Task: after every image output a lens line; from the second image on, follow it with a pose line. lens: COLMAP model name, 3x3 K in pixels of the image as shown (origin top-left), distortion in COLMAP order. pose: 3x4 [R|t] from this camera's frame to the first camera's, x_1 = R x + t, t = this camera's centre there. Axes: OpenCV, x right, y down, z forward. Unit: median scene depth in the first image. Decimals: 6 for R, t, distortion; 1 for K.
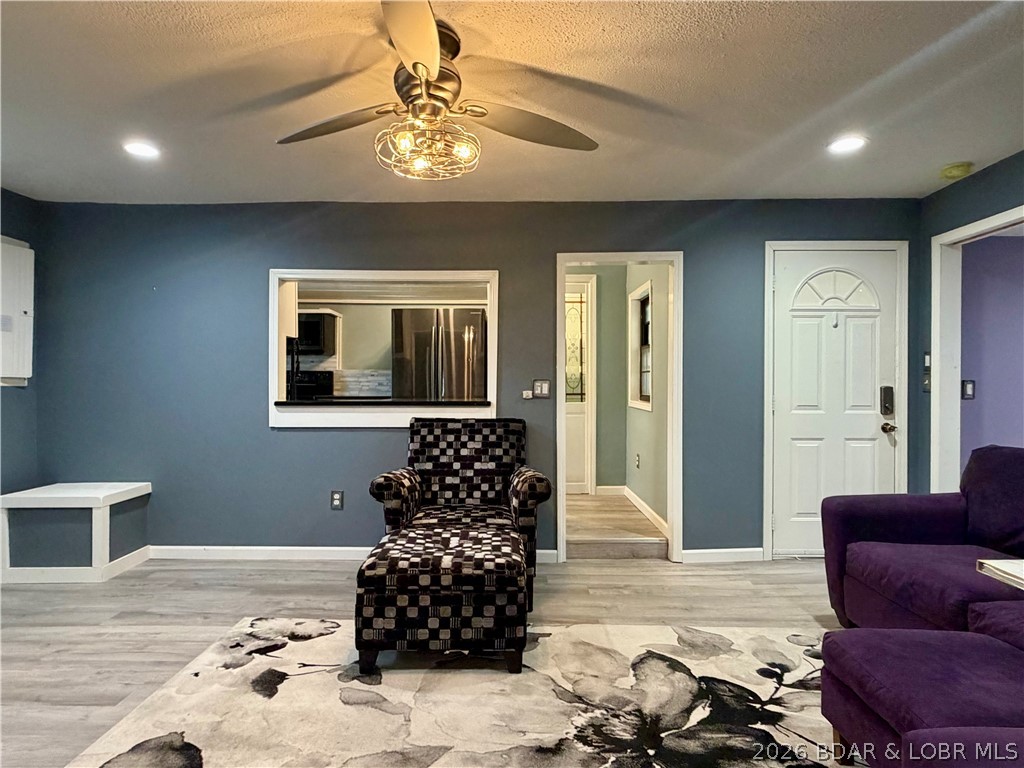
lens RADIAL K [[599.3, 0, 506.6], [0, 599.3, 384.9], [0, 0, 1]] dist [0.000054, 0.000959]
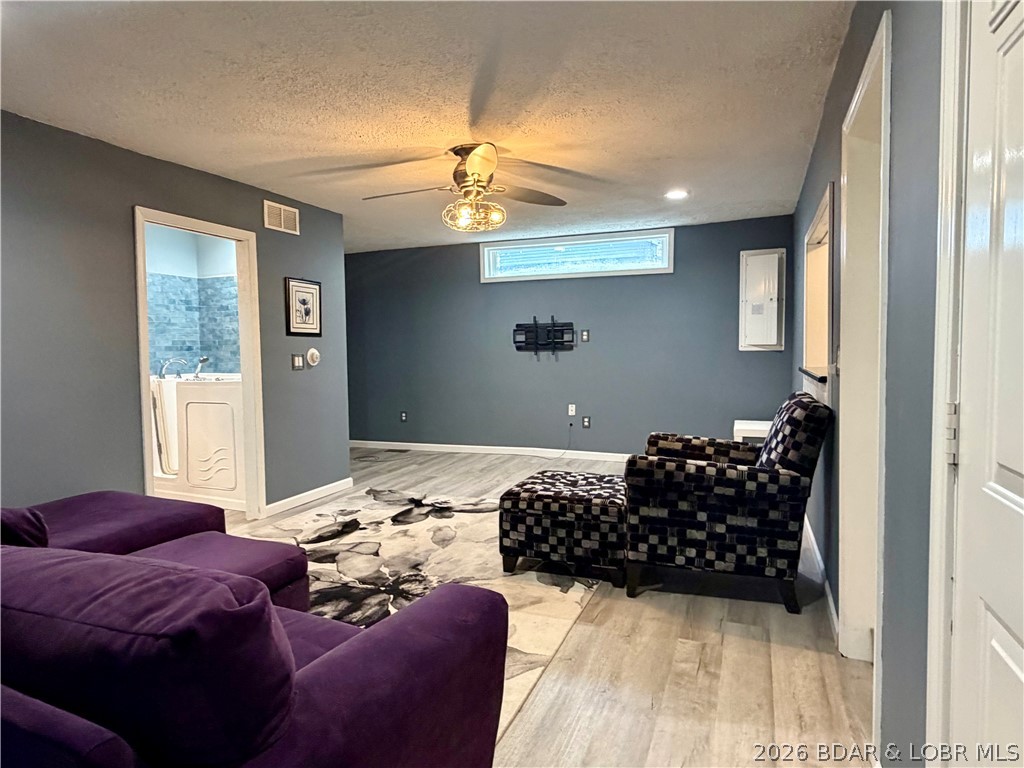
lens RADIAL K [[599.3, 0, 506.6], [0, 599.3, 384.9], [0, 0, 1]] dist [0.000054, 0.000959]
pose [[-0.369011, 0.063370, -0.927262, 1.103715], [0.014365, 0.997943, 0.062484, -0.021525], [0.929314, 0.009737, -0.369162, 1.327476]]
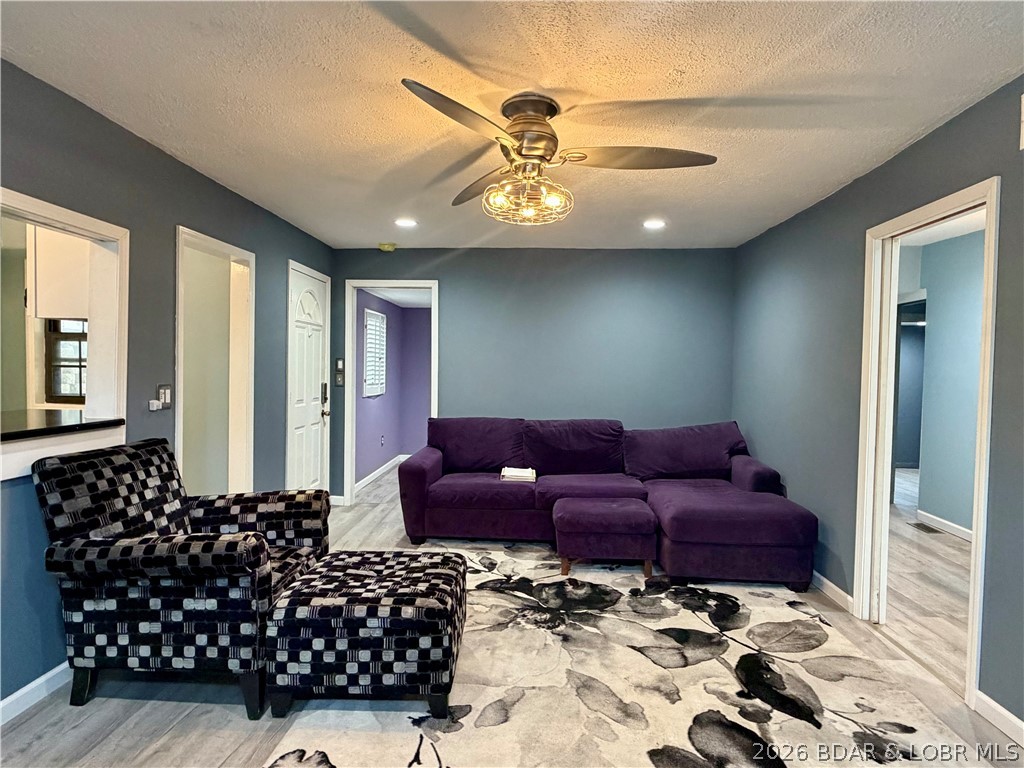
lens RADIAL K [[599.3, 0, 506.6], [0, 599.3, 384.9], [0, 0, 1]] dist [0.000054, 0.000959]
pose [[0.035990, -0.028122, 0.998956, -1.012516], [-0.015031, 0.999476, 0.028678, -0.054414], [-0.999239, -0.016047, 0.035548, 0.774343]]
